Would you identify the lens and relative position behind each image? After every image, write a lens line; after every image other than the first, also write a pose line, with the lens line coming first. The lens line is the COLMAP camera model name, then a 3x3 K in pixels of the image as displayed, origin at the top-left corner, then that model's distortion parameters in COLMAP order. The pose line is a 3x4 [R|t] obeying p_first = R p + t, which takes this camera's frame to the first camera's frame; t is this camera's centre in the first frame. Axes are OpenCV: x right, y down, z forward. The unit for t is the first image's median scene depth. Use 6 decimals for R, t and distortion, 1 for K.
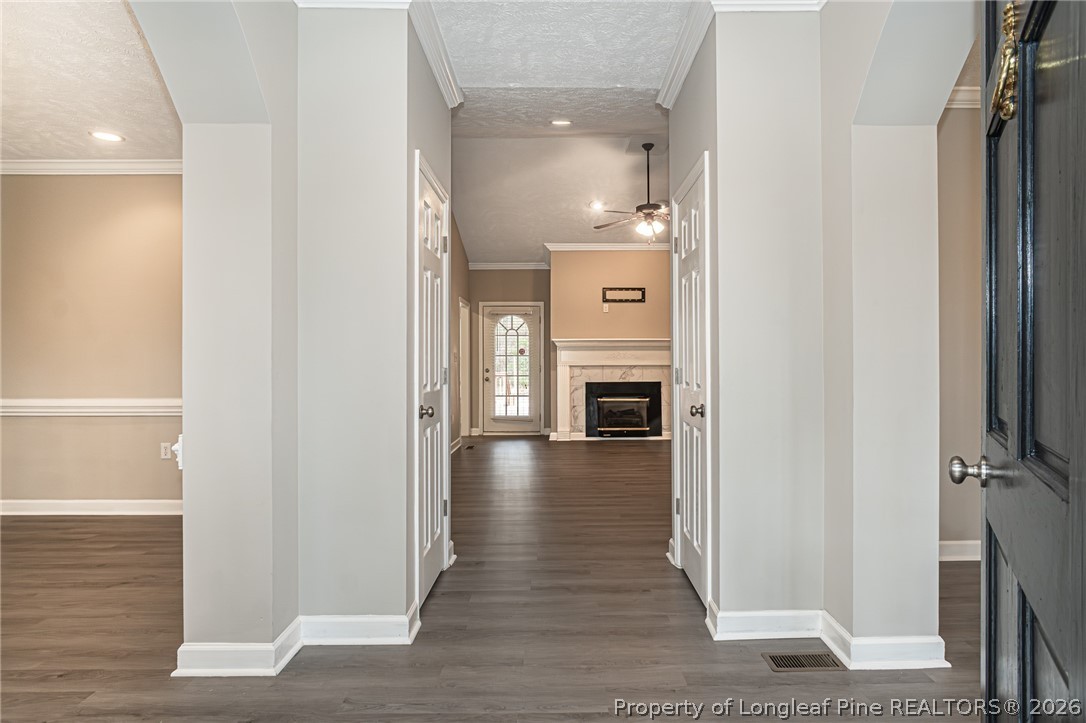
lens RADIAL K [[573.4, 0, 573.5], [0, 573.4, 365.7], [0, 0, 1]] dist [-0.010831, 0.001806]
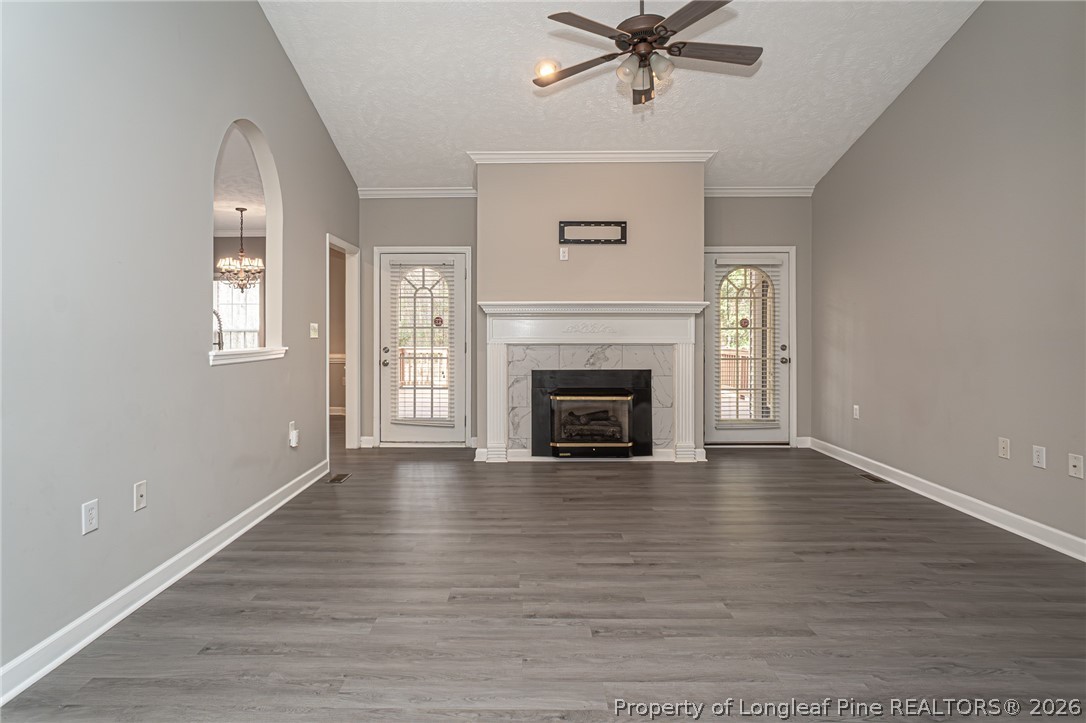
lens RADIAL K [[573.4, 0, 520.6], [0, 573.4, 338.1], [0, 0, 1]] dist [-0.010831, 0.001806]
pose [[0.999549, 0.003822, -0.029769, 0.027335], [-0.003682, 0.999982, 0.004756, -0.009615], [0.029787, -0.004644, 0.999545, 0.362419]]
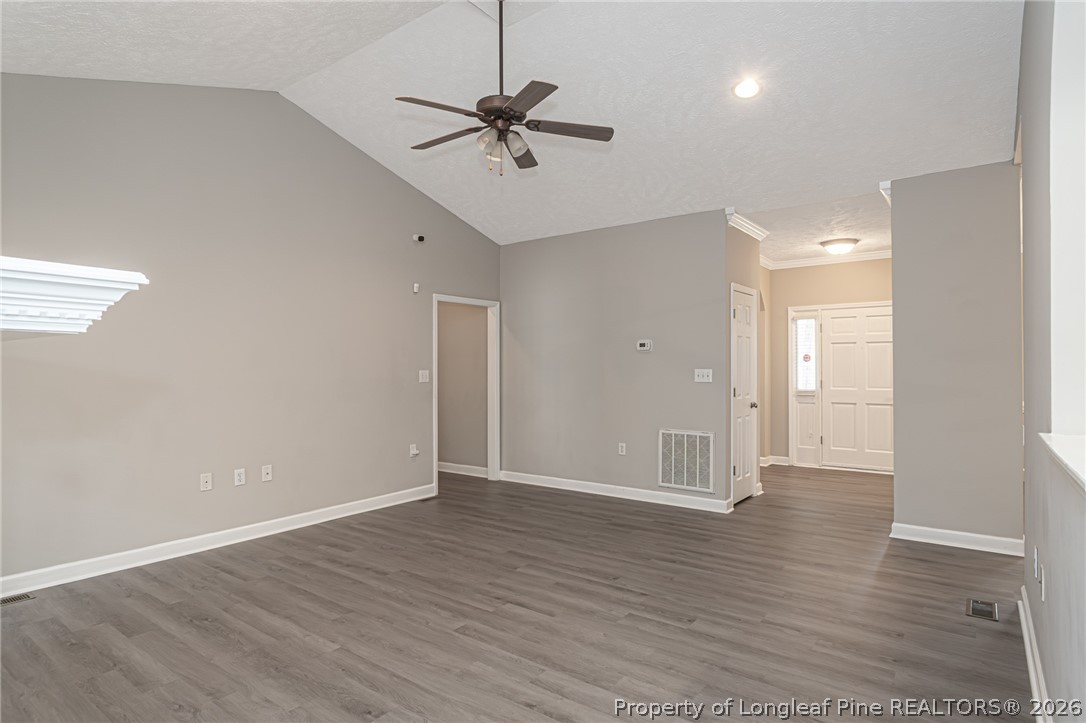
lens RADIAL K [[573.4, 0, 534.5], [0, 573.4, 362.2], [0, 0, 1]] dist [-0.010831, 0.001806]
pose [[-0.779890, 0.012836, 0.625785, -0.166042], [0.010167, 0.999918, -0.007840, -0.025484], [-0.625834, 0.000248, -0.779957, 1.006740]]
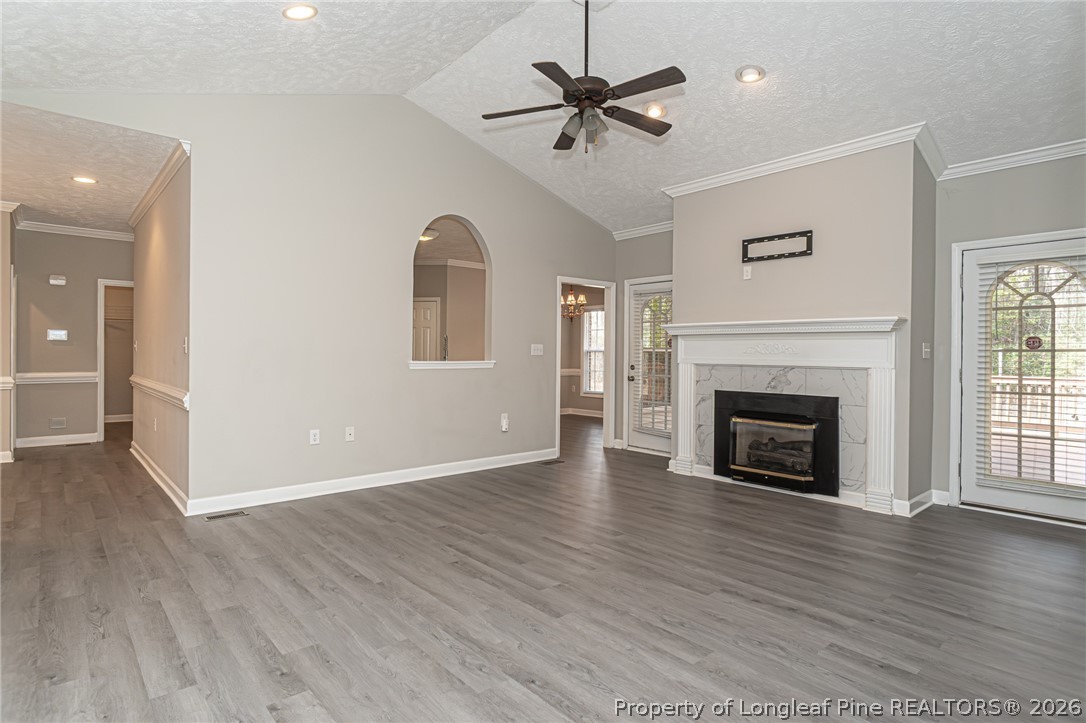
lens RADIAL K [[573.4, 0, 543.3], [0, 573.4, 359.8], [0, 0, 1]] dist [-0.010831, 0.001806]
pose [[0.645370, 0.020240, -0.763602, 0.387063], [-0.016428, 0.999785, 0.012615, -0.010338], [0.763694, 0.004403, 0.645564, 0.431663]]
